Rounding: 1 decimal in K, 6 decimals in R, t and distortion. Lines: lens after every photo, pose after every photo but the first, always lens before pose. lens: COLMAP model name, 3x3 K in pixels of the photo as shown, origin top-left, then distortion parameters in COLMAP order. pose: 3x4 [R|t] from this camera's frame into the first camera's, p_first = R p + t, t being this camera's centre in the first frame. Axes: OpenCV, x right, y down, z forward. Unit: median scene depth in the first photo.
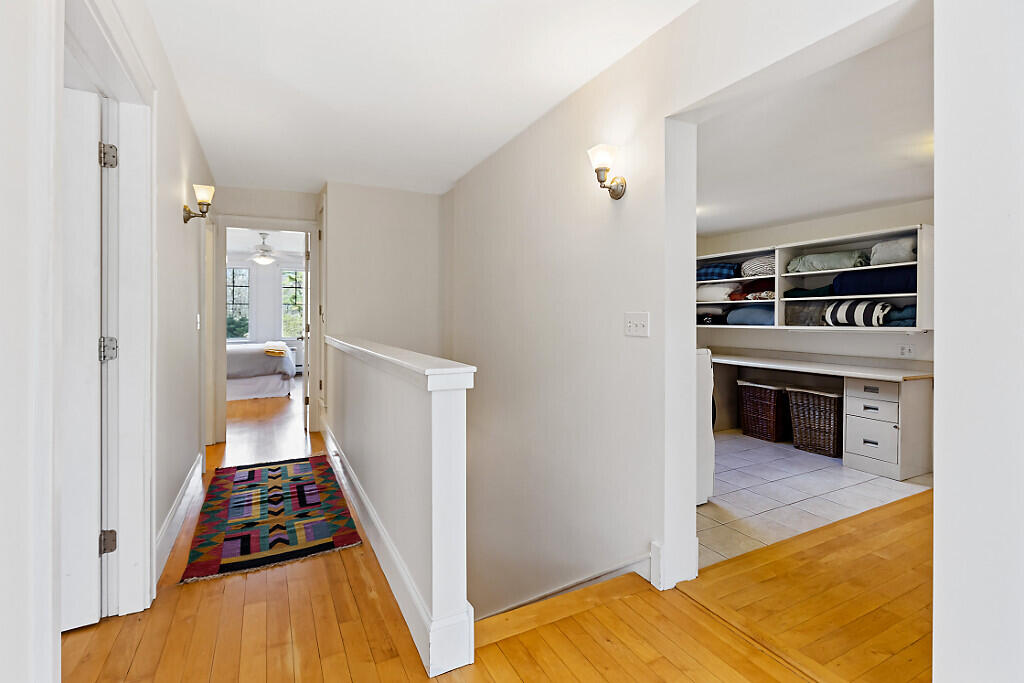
lens RADIAL K [[469.6, 0, 501.8], [0, 469.6, 318.6], [0, 0, 1]] dist [0.000490, -0.001193]
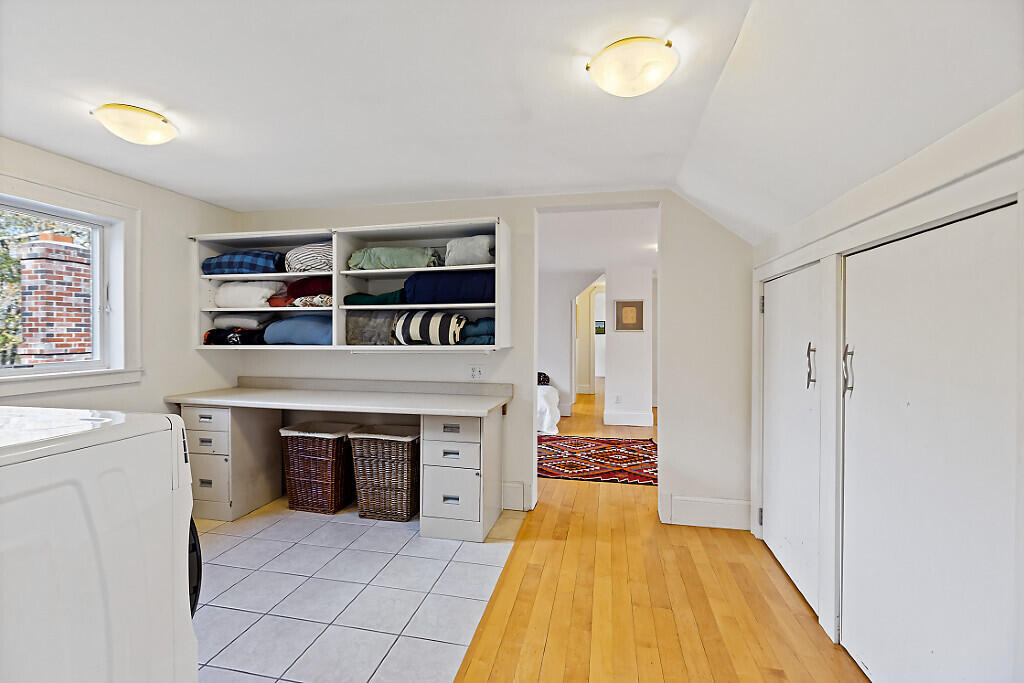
lens RADIAL K [[469.6, 0, 509.1], [0, 469.6, 335.9], [0, 0, 1]] dist [0.000490, -0.001193]
pose [[0.629191, -0.010228, 0.777183, 0.223431], [0.003332, 0.999940, 0.010461, -0.005265], [-0.777243, -0.003992, 0.629187, 0.390279]]
